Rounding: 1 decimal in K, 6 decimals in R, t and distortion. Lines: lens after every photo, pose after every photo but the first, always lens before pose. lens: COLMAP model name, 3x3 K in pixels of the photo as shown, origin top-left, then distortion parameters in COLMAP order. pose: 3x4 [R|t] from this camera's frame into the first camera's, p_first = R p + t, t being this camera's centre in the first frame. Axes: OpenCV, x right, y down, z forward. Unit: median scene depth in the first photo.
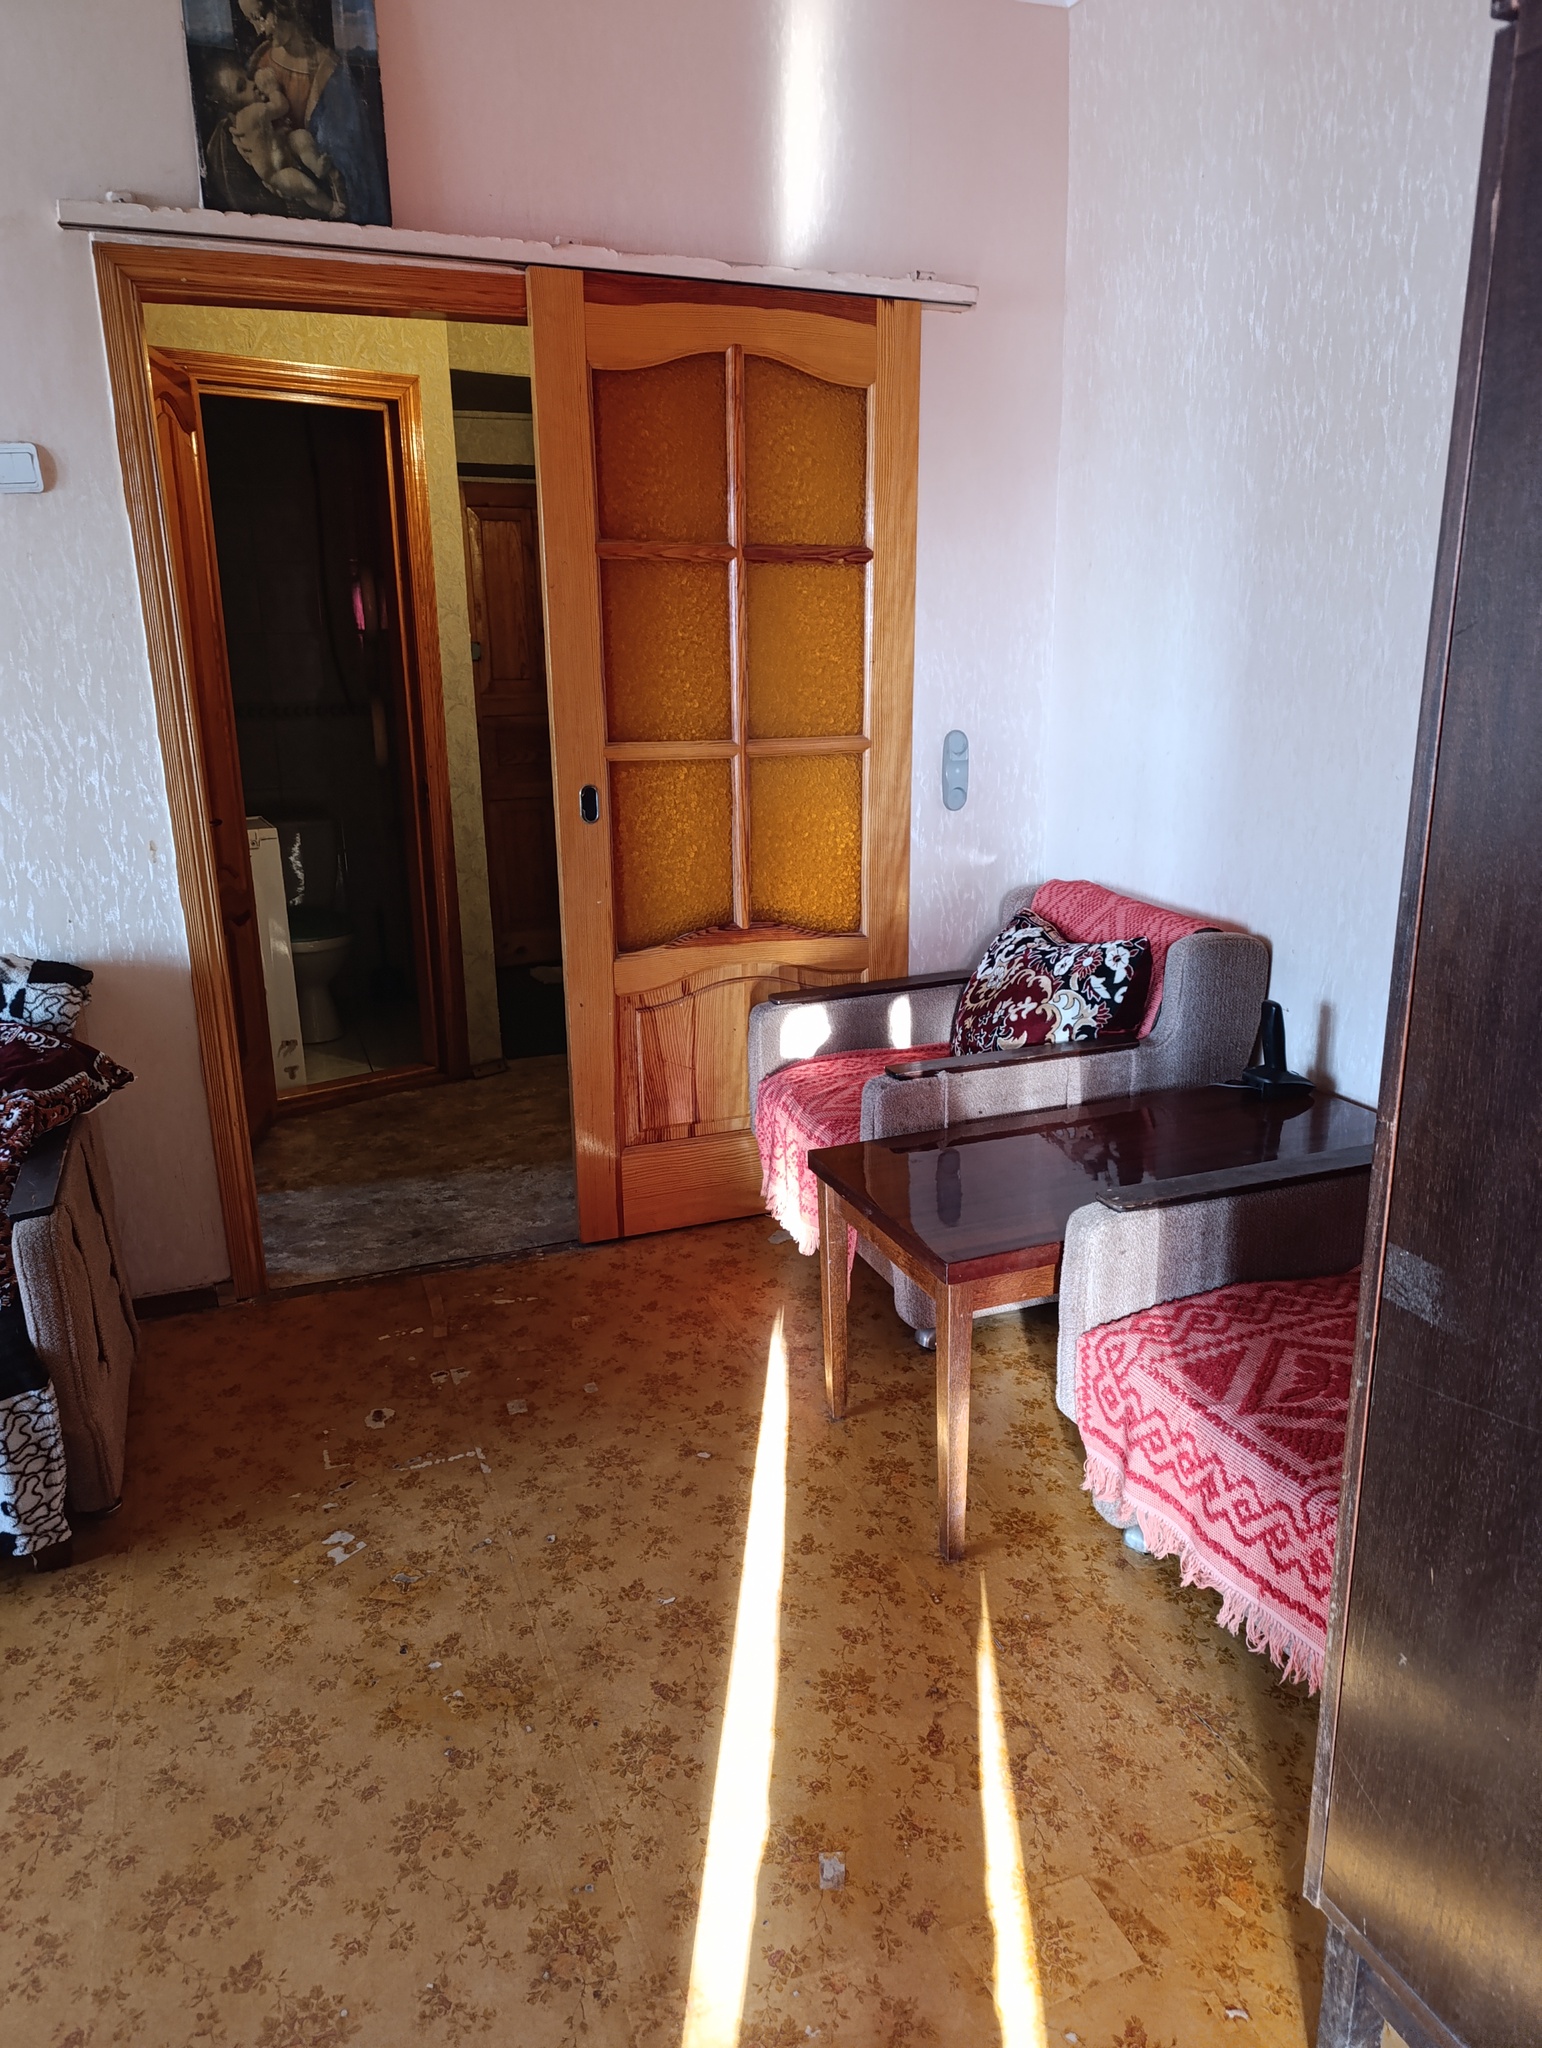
lens RADIAL K [[1413.6, 0, 775.7], [0, 1413.6, 1032.3], [0, 0, 1]] dist [0.049192, -0.053419]
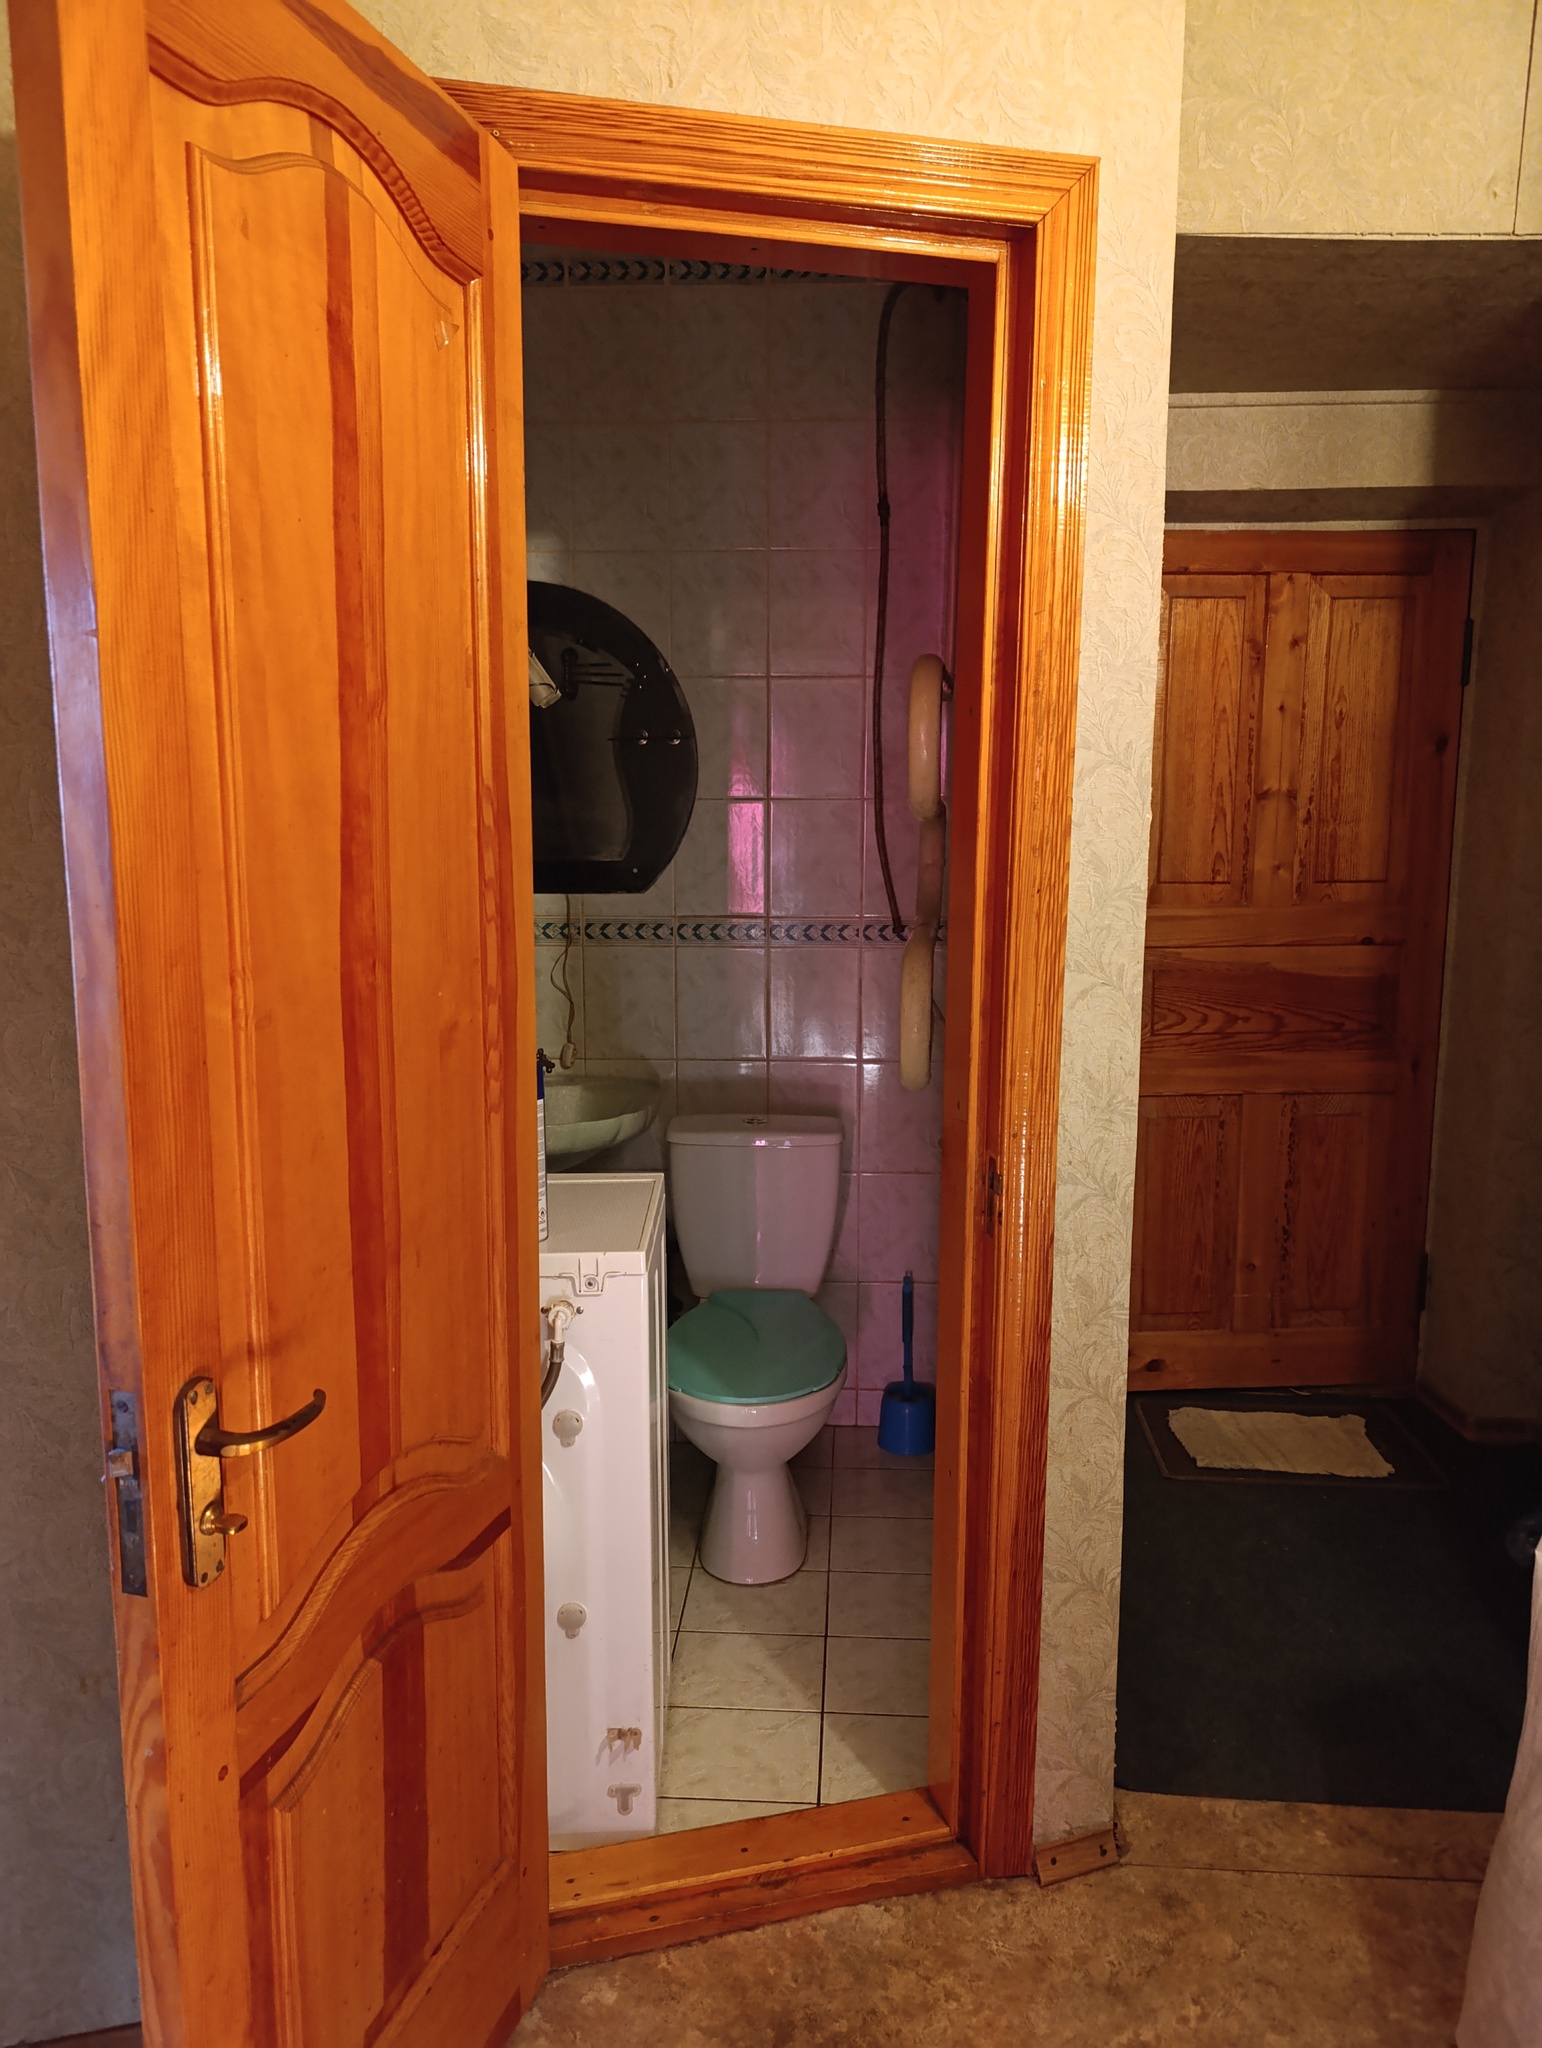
lens RADIAL K [[1413.6, 0, 775.7], [0, 1413.6, 1032.3], [0, 0, 1]] dist [0.049192, -0.053419]
pose [[0.911457, 0.082846, -0.402967, -0.143235], [-0.123129, 0.989548, -0.075060, -0.174611], [0.392537, 0.118030, 0.912131, 0.594644]]
